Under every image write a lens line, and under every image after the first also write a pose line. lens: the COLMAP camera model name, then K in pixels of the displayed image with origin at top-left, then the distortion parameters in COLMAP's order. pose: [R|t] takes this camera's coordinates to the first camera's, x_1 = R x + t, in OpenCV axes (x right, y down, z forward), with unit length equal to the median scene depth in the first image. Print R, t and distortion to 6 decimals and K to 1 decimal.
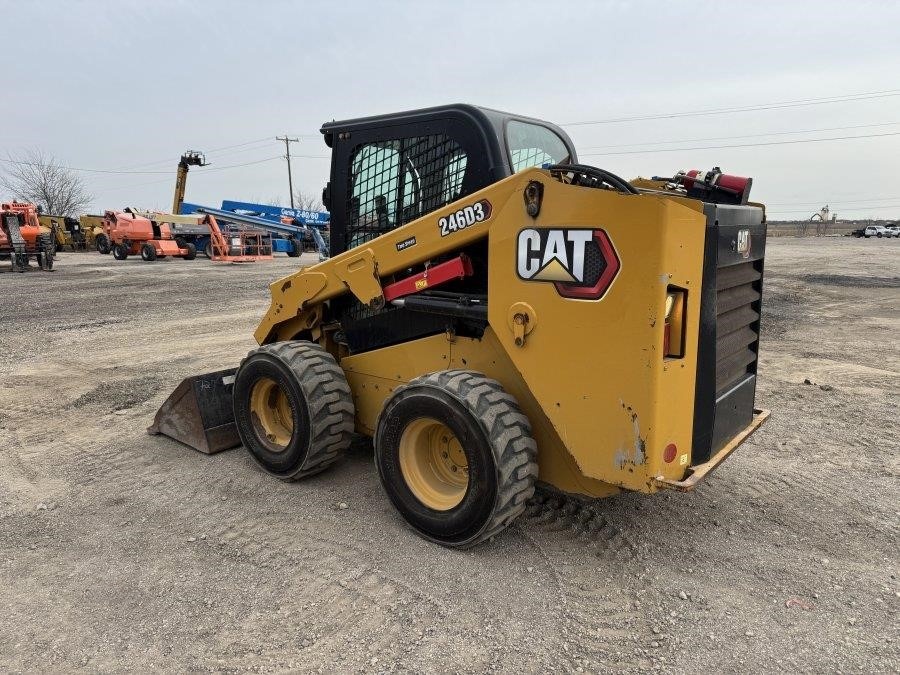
lens RADIAL K [[640.0, 0, 452.4], [0, 640.0, 327.2], [0, 0, 1]] dist [0.064718, -0.099356]
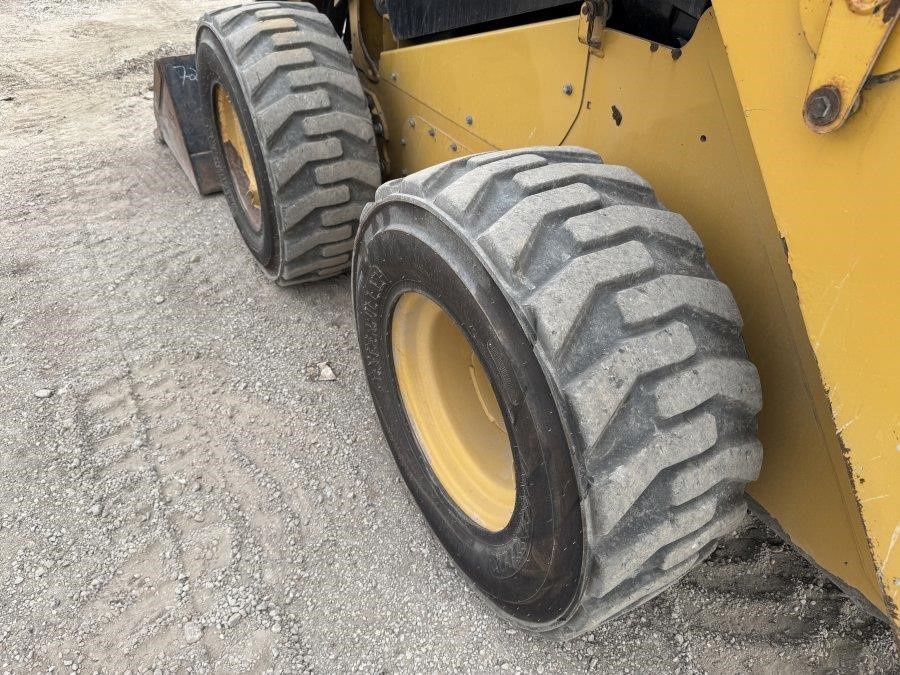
lens RADIAL K [[626.8, 0, 449.8], [0, 626.8, 345.3], [0, 0, 1]] dist [0.052837, -0.075898]
pose [[0.939116, 0.226995, -0.257942, 0.055951], [-0.070382, 0.861871, 0.502220, -0.003862], [0.336314, -0.453489, 0.825373, 0.702267]]
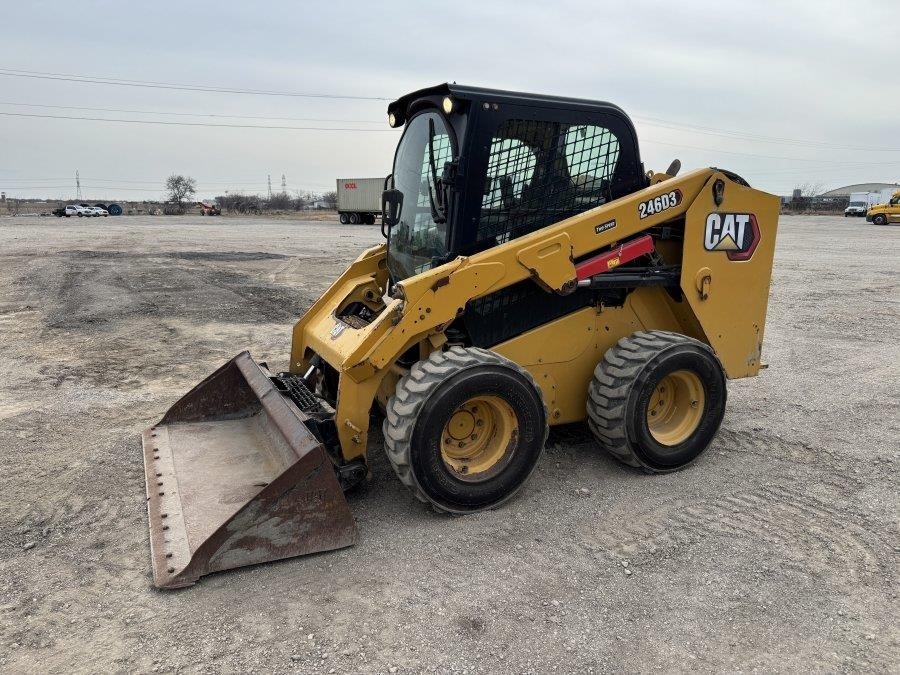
lens RADIAL K [[642.1, 0, 450.0], [0, 642.1, 337.5], [0, 0, 1]] dist [0.009389, -0.001659]
pose [[0.409990, -0.170916, 0.895933, -1.244833], [0.126568, 0.983443, 0.129691, -0.127021], [-0.903266, 0.060224, 0.424834, 0.842507]]
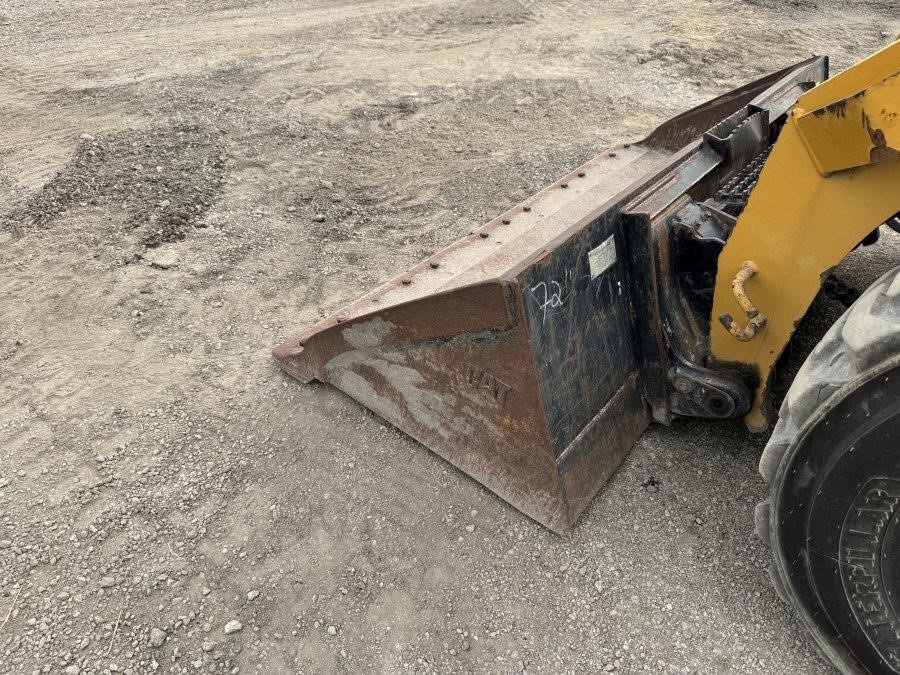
lens RADIAL K [[635.6, 0, 441.4], [0, 635.6, 334.6], [0, 0, 1]] dist [0.057097, -0.080005]
pose [[0.999330, 0.029301, 0.021932, -0.602536], [-0.036127, 0.885722, 0.462809, -0.012727], [-0.005865, -0.463291, 0.886187, 1.091822]]
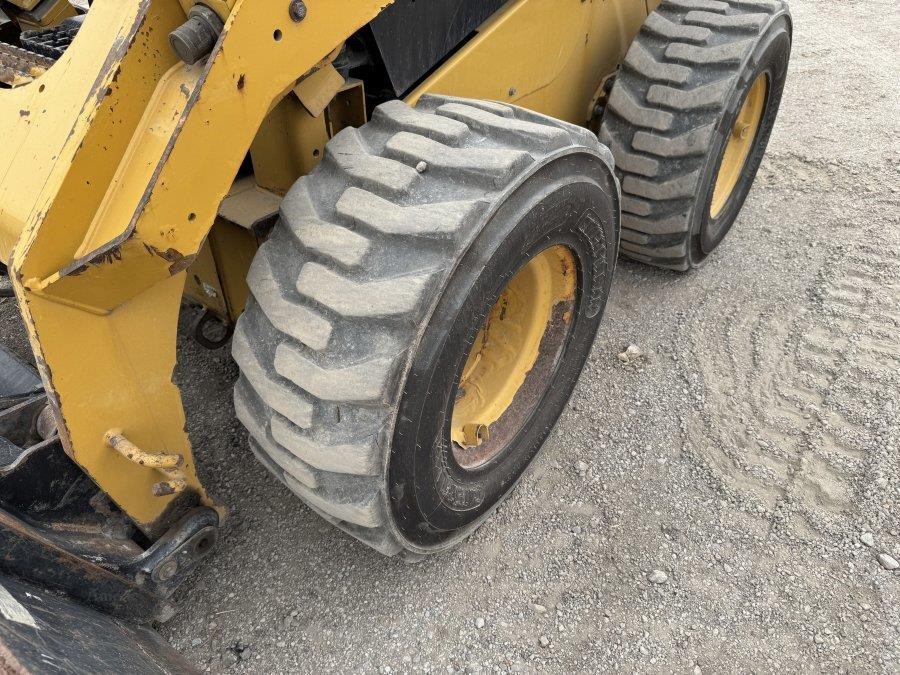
lens RADIAL K [[635.6, 0, 441.4], [0, 635.6, 334.6], [0, 0, 1]] dist [0.057097, -0.080005]
pose [[-0.048130, -0.607582, 0.792797, -0.636763], [0.155804, 0.779435, 0.606800, -0.079001], [-0.986615, 0.152726, 0.057149, 1.255365]]
